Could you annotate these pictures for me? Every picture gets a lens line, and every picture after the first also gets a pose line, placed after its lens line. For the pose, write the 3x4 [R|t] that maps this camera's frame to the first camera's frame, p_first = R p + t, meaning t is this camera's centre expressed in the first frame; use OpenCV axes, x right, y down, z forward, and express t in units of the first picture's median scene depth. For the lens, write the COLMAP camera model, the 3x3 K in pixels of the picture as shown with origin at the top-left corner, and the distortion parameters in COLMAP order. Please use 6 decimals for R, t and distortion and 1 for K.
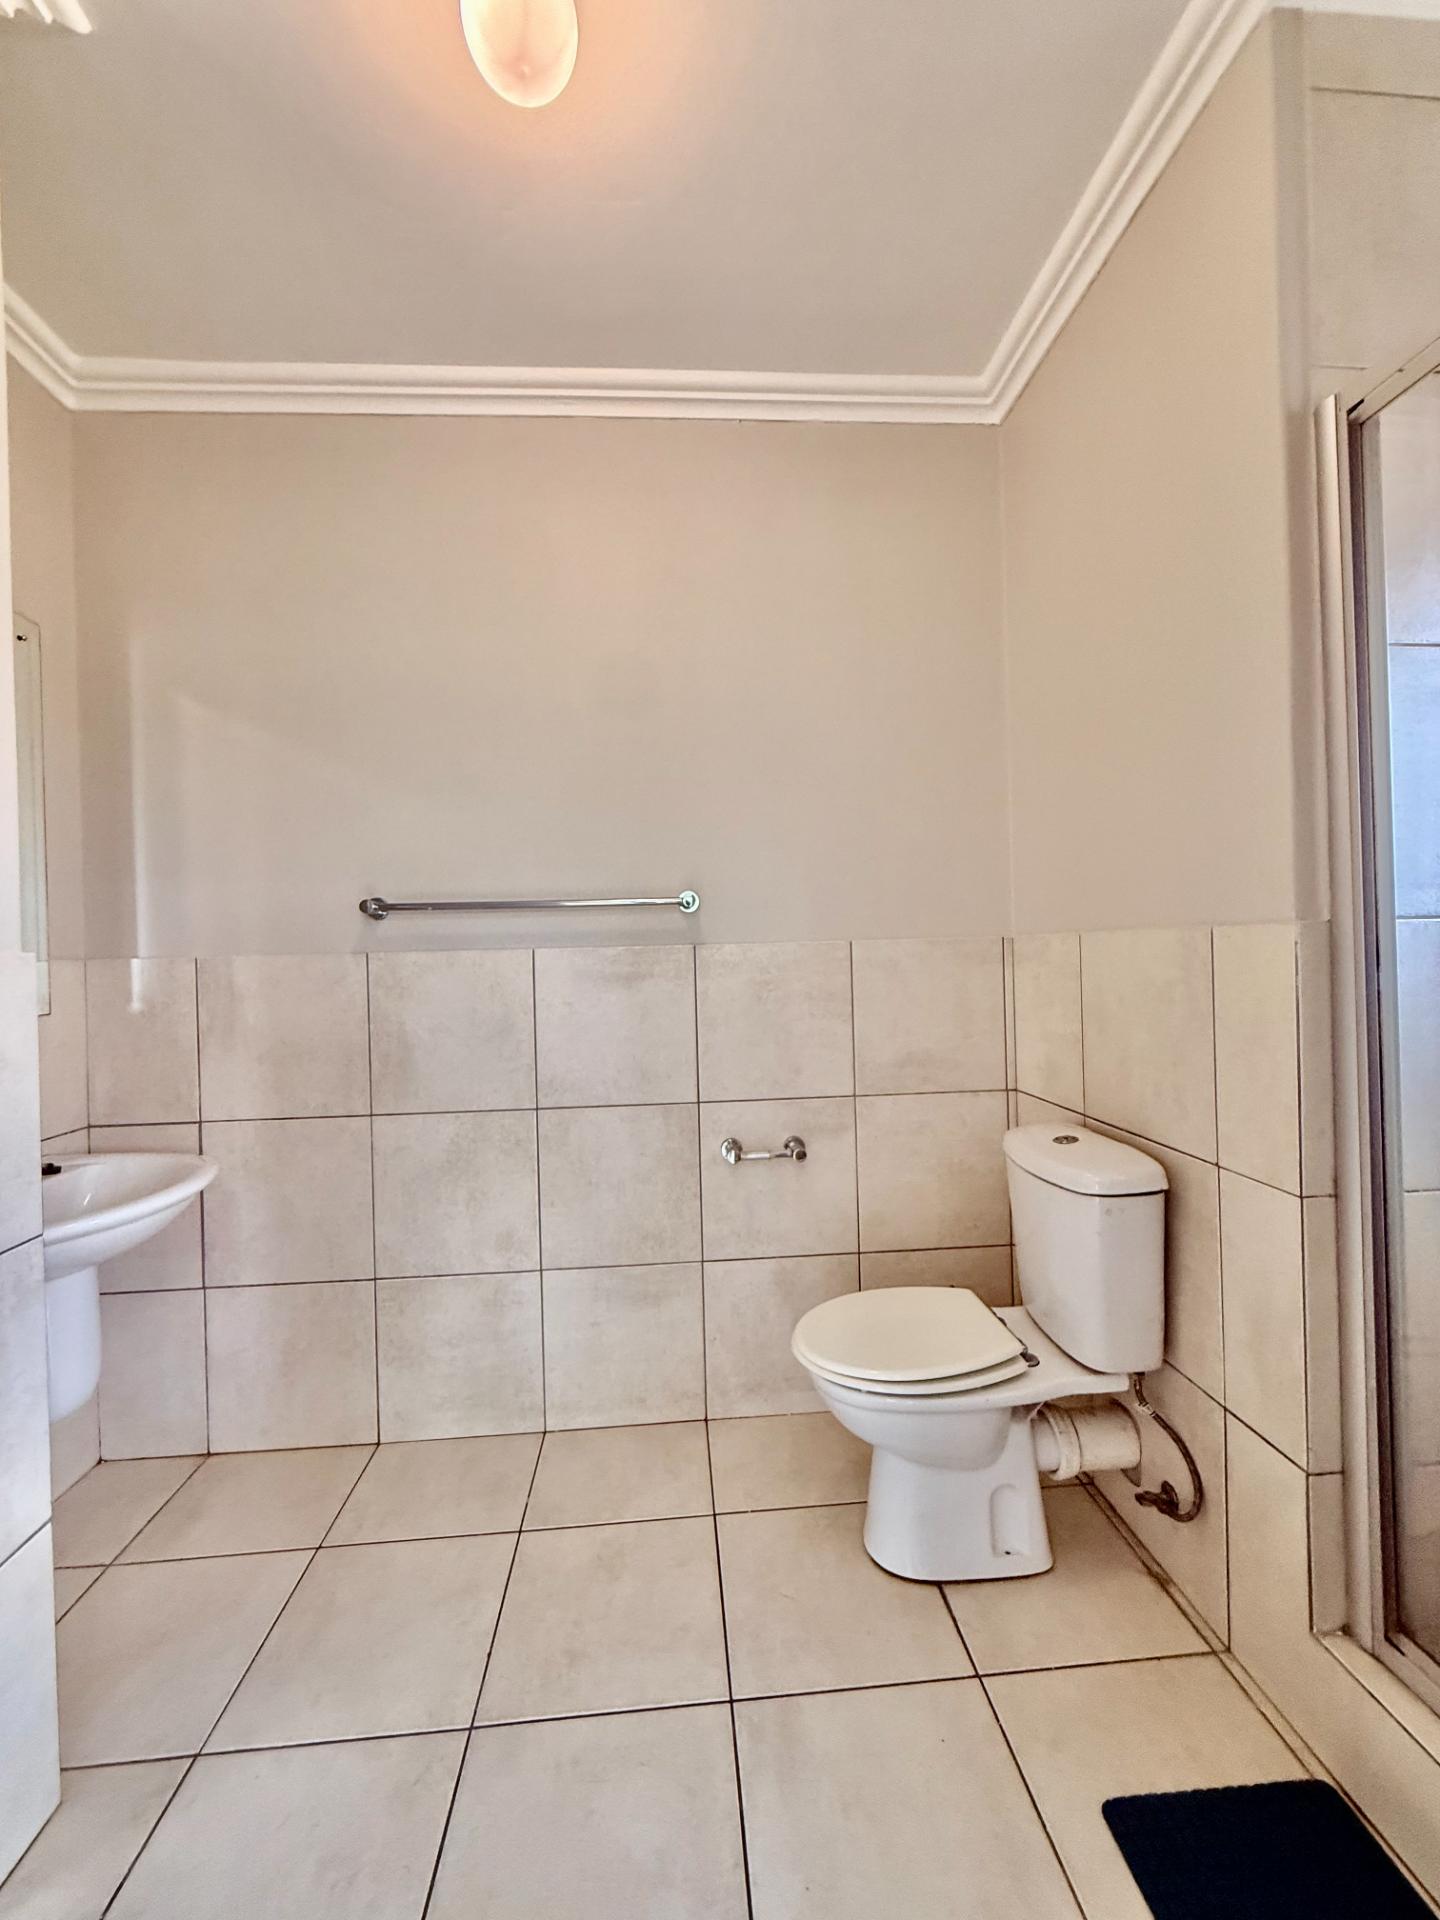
lens RADIAL K [[764.7, 0, 722.1], [0, 764.7, 953.4], [0, 0, 1]] dist [-0.000804, 0.000790]
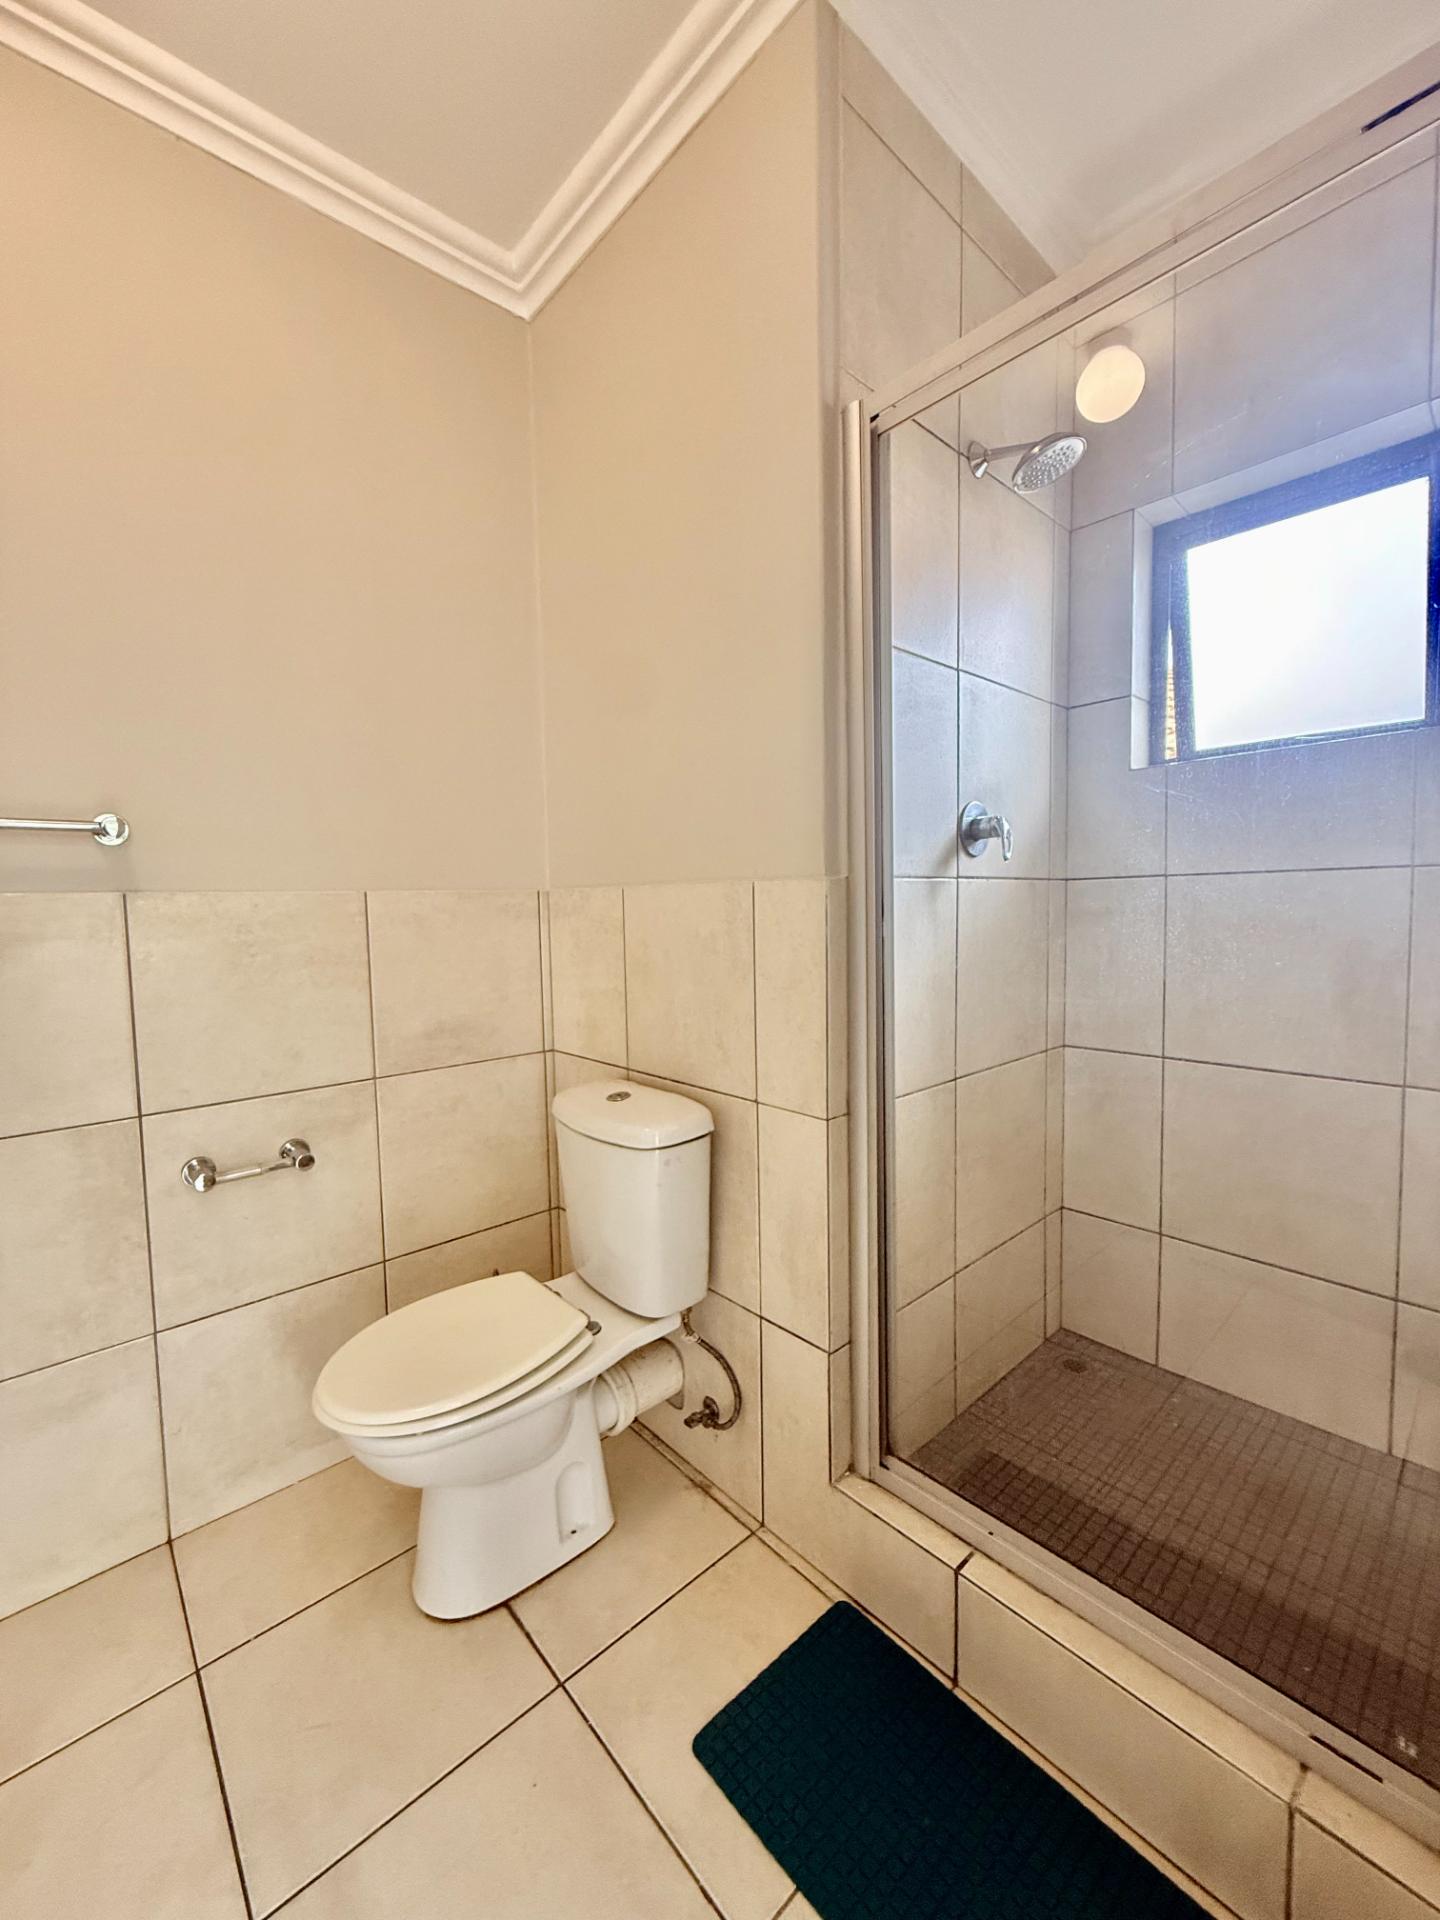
lens RADIAL K [[764.7, 0, 722.1], [0, 764.7, 953.4], [0, 0, 1]] dist [-0.000804, 0.000790]
pose [[0.791788, -0.030670, 0.610026, -0.041851], [-0.001661, 0.998627, 0.052364, 0.008542], [-0.610794, -0.042475, 0.790649, 0.157621]]
